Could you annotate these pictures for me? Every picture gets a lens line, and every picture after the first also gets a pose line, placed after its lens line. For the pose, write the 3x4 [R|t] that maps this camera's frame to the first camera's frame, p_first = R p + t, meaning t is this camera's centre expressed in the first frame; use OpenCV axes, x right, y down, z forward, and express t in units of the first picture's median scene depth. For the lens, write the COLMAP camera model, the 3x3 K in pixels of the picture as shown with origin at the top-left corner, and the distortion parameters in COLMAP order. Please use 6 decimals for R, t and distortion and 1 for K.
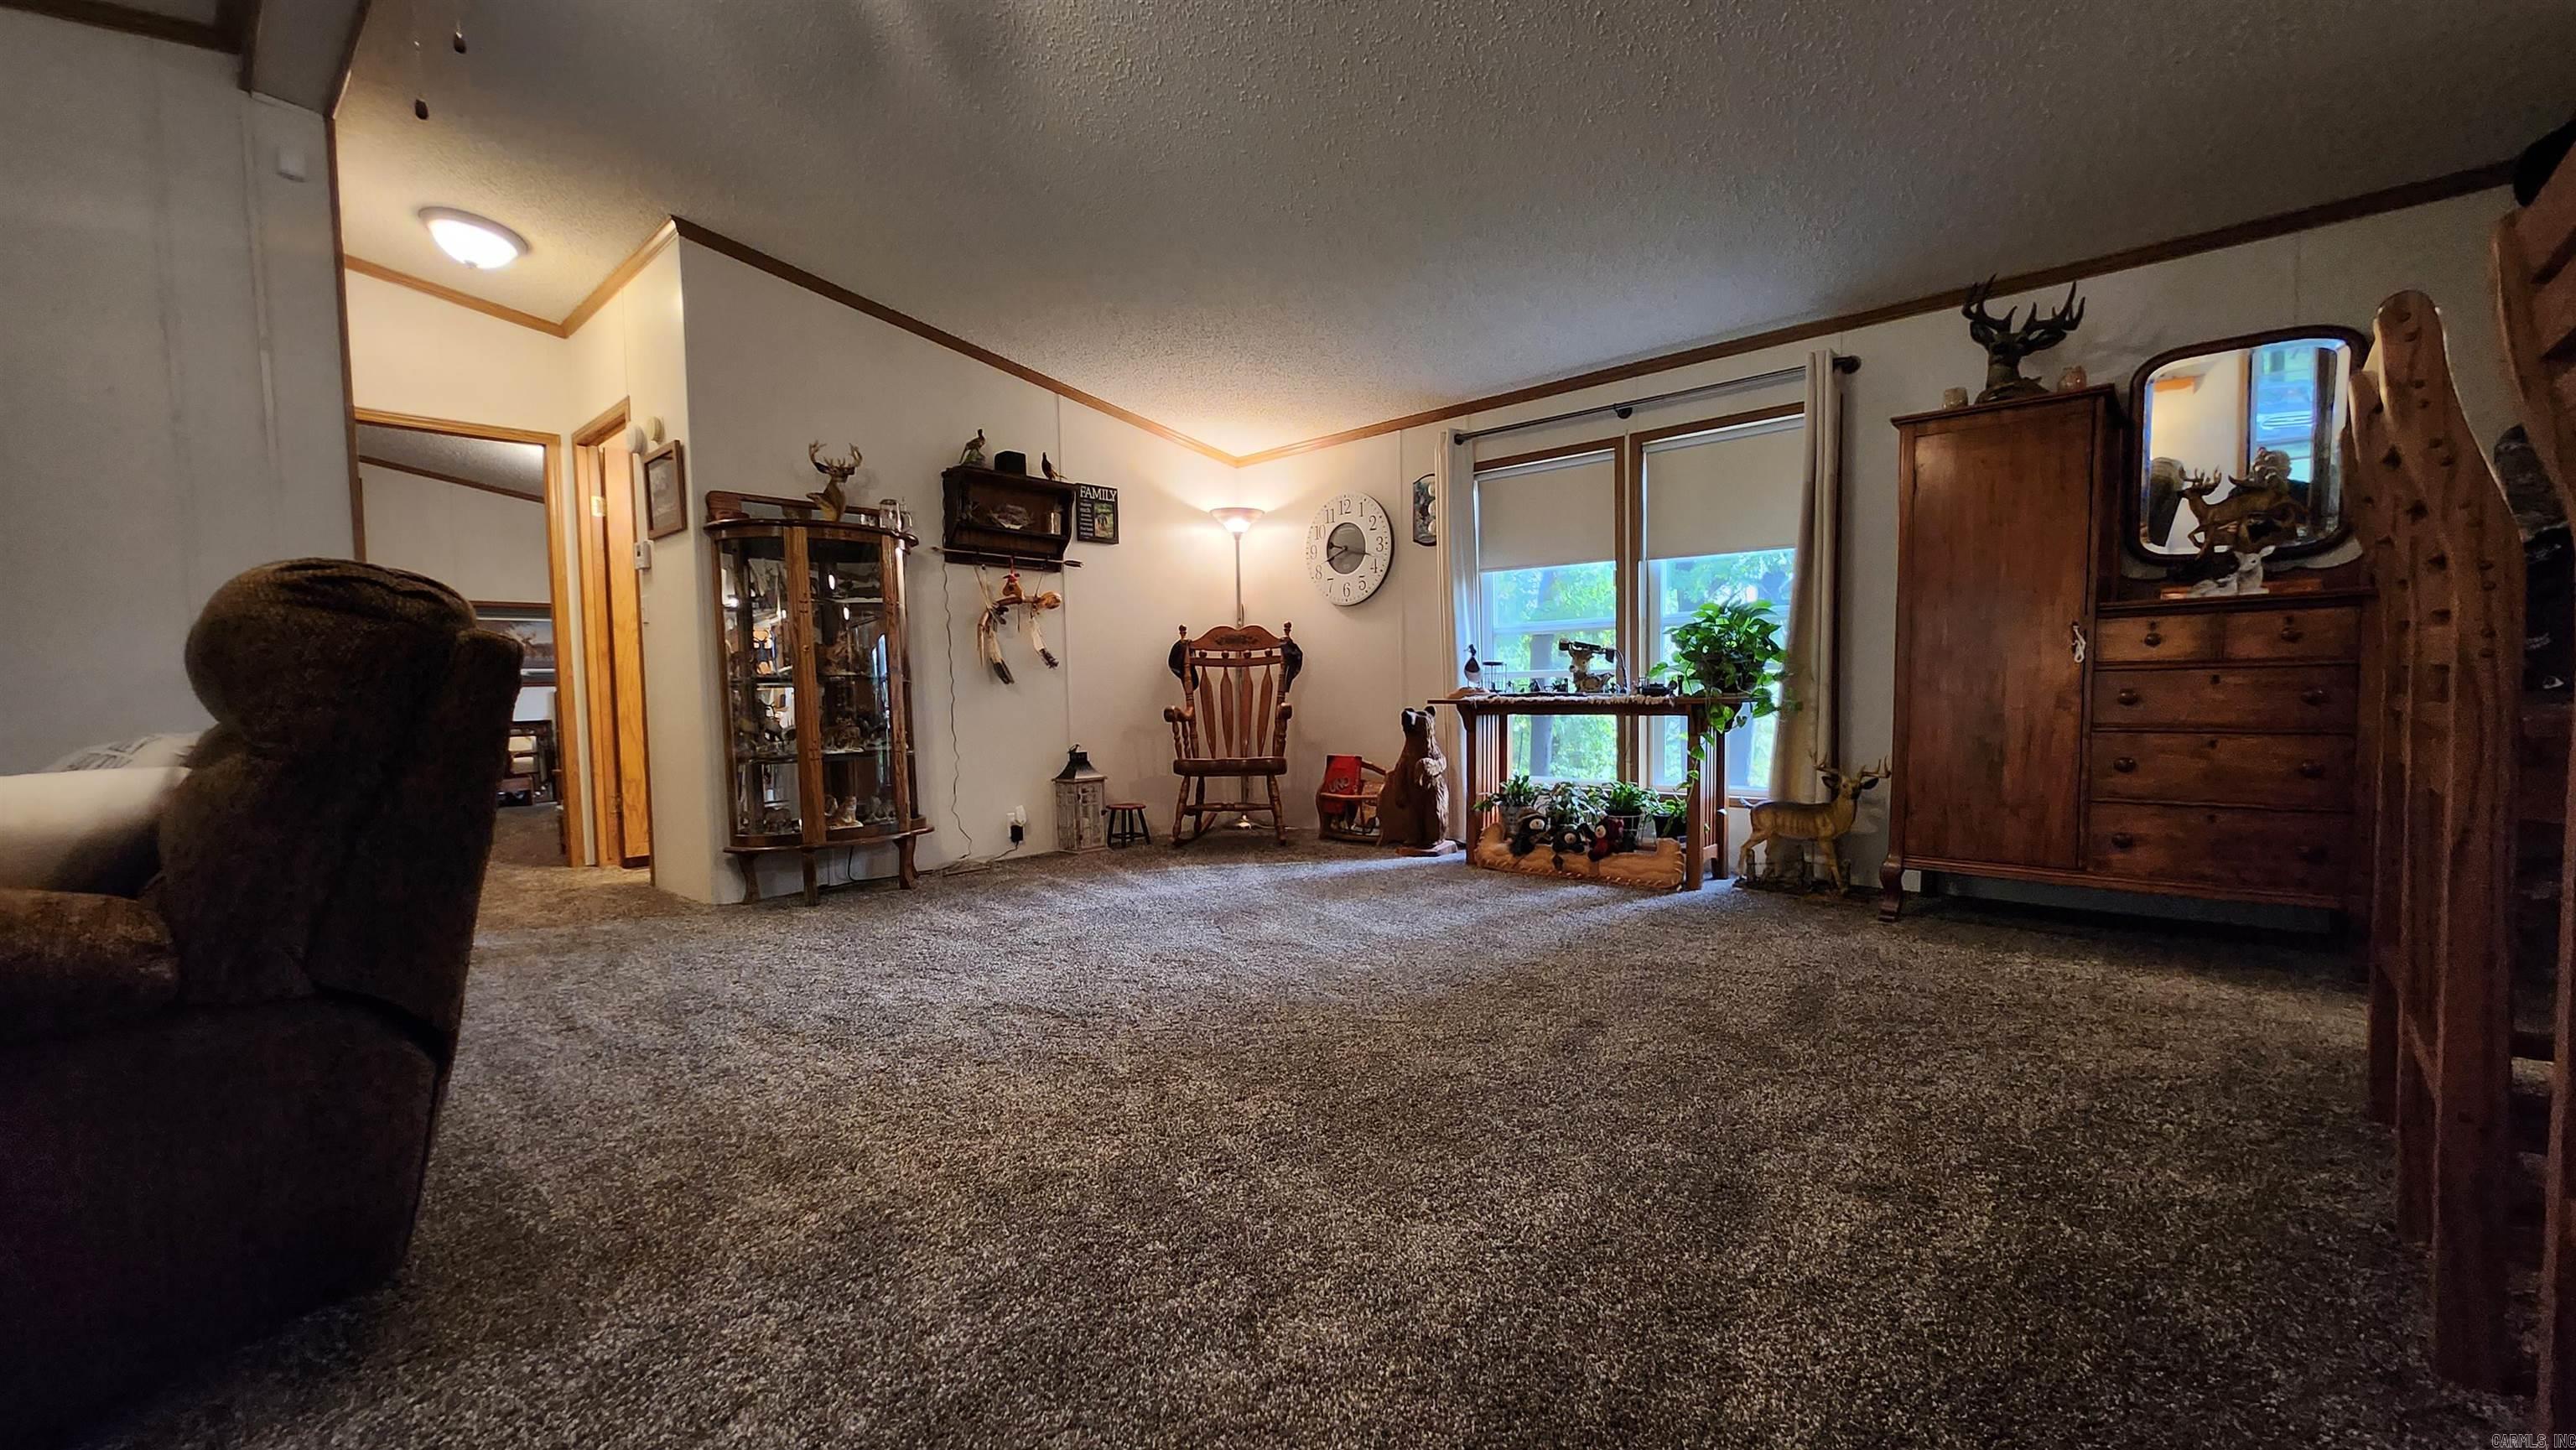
lens RADIAL K [[1013.2, 0, 1281.5], [0, 1013.2, 734.7], [0, 0, 1]] dist [0.001816, -0.000816]
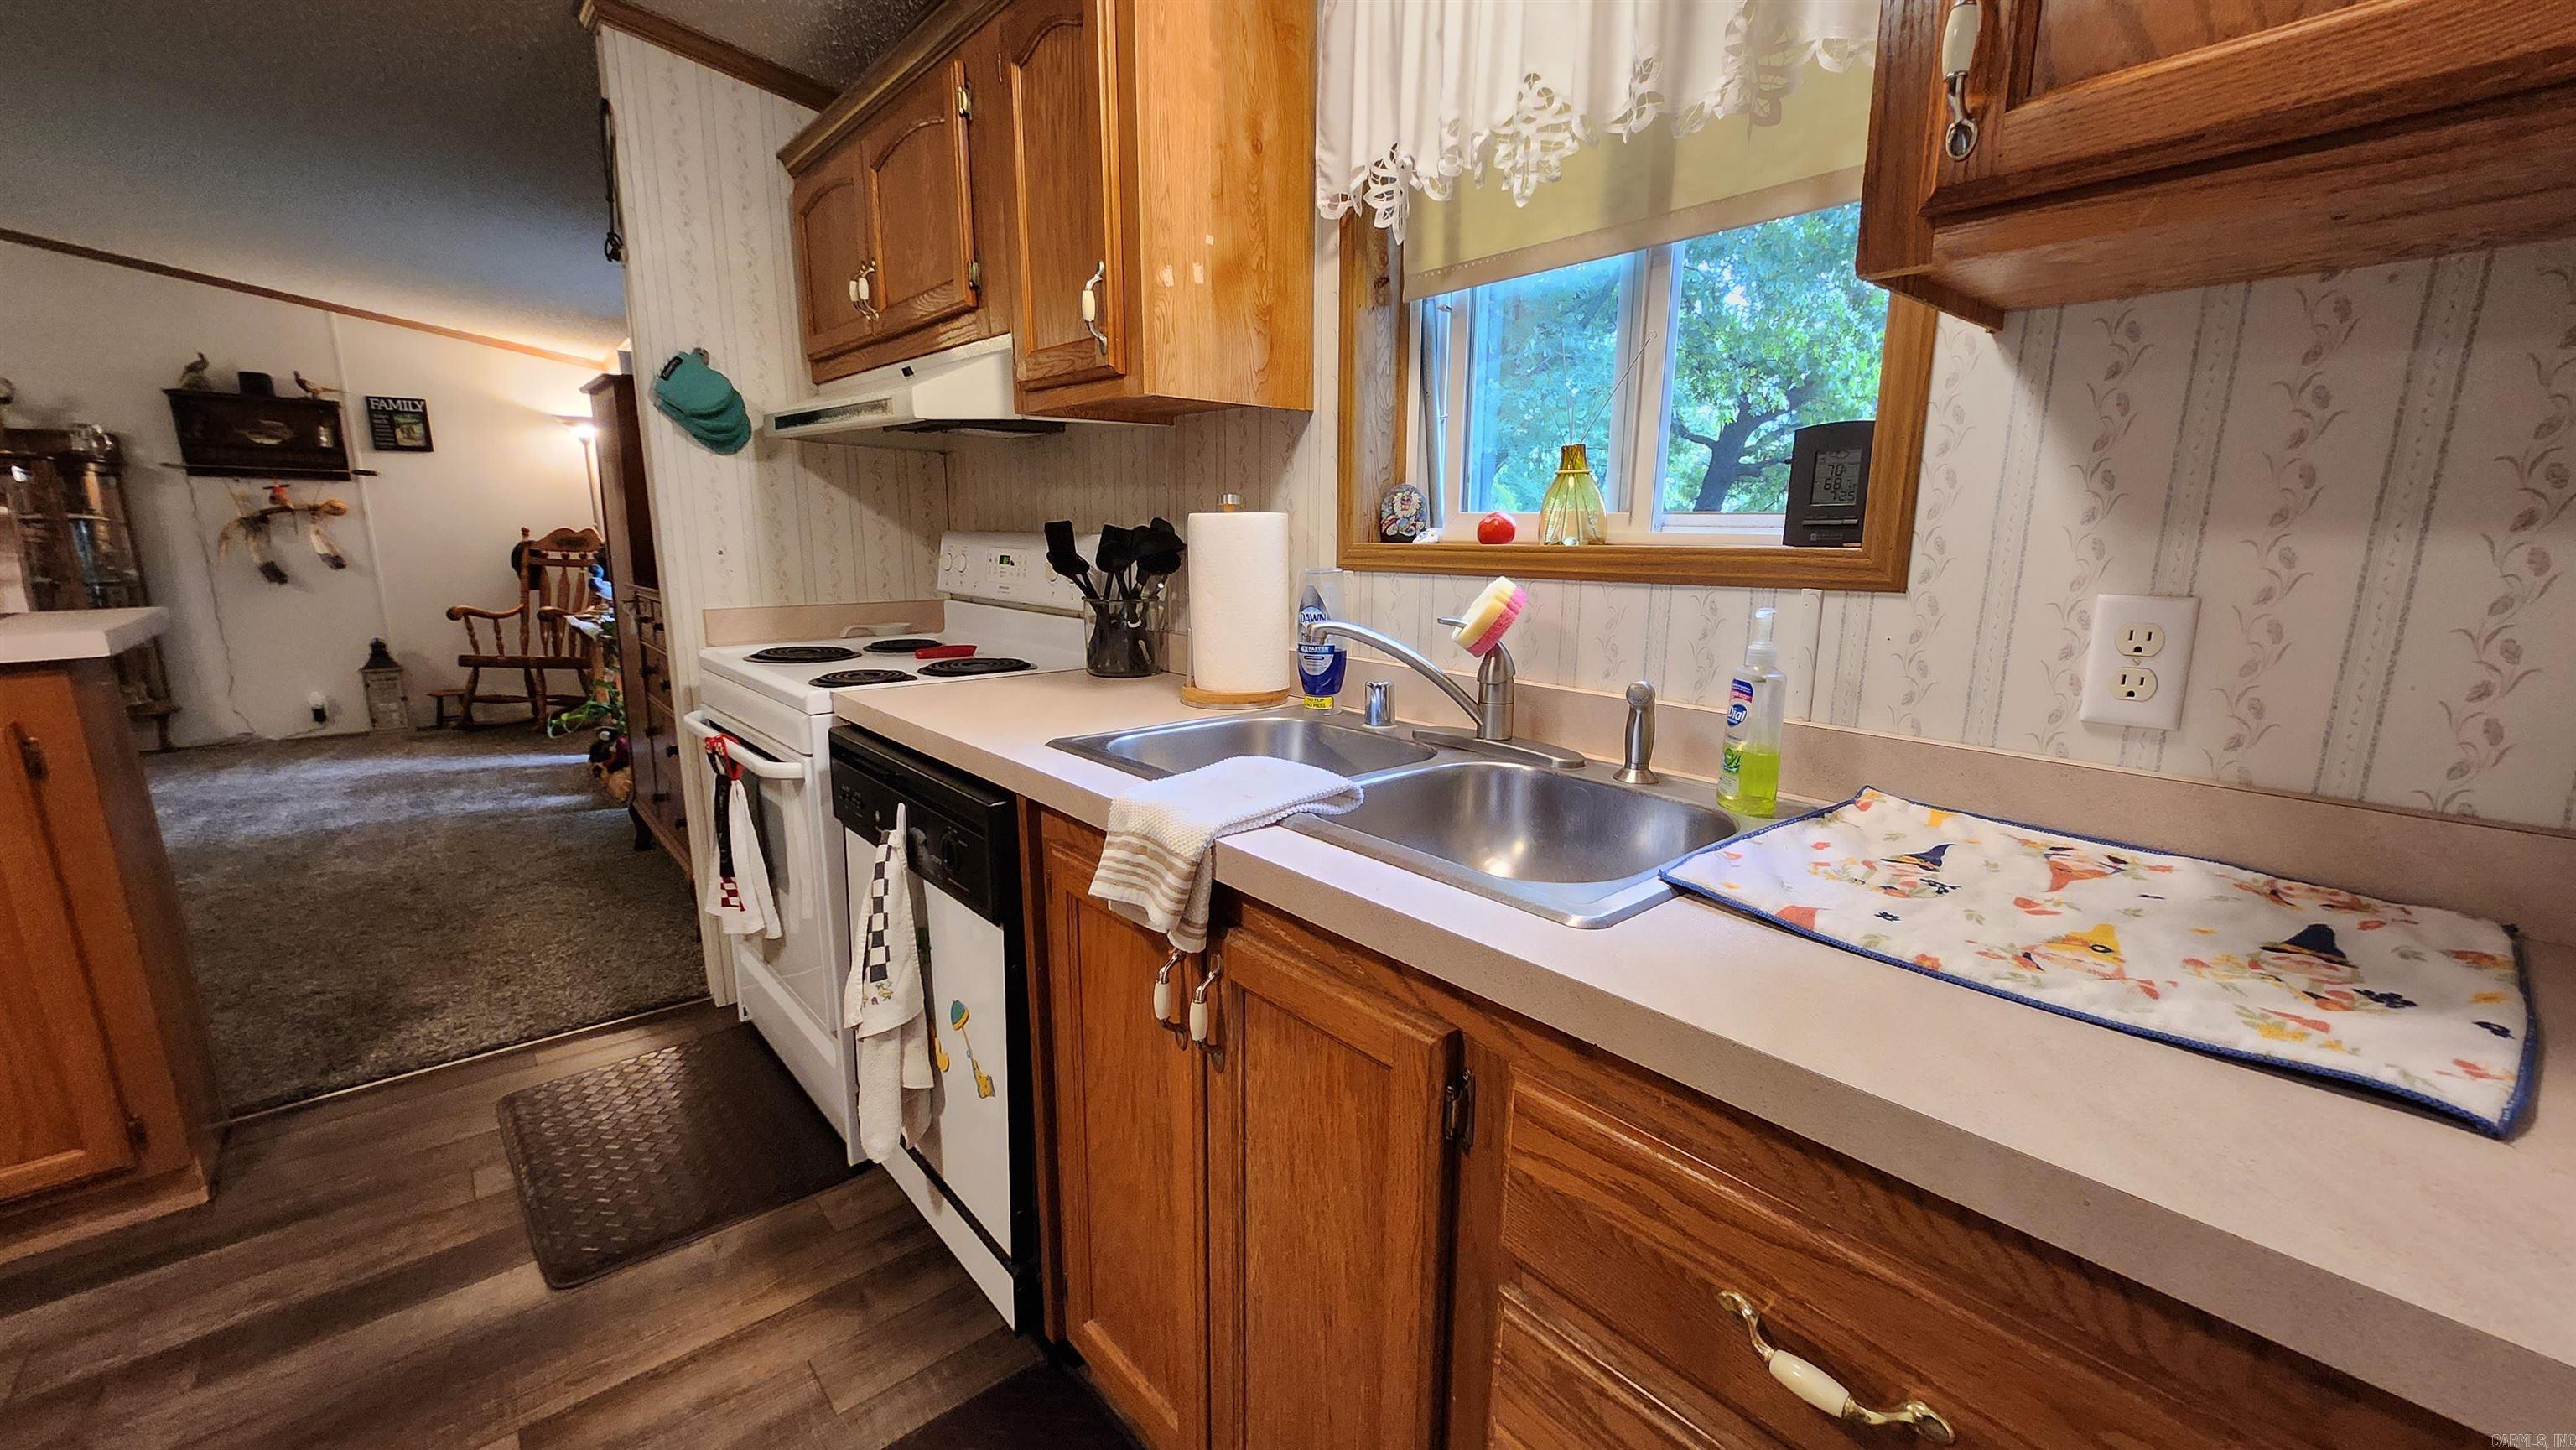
lens RADIAL K [[1013.2, 0, 1299.2], [0, 1013.2, 731.0], [0, 0, 1]] dist [0.001816, -0.000816]
pose [[0.991602, 0.049886, -0.119318, 0.984540], [-0.031337, 0.987797, 0.152565, -0.095206], [0.125473, -0.147544, 0.981064, 0.006459]]
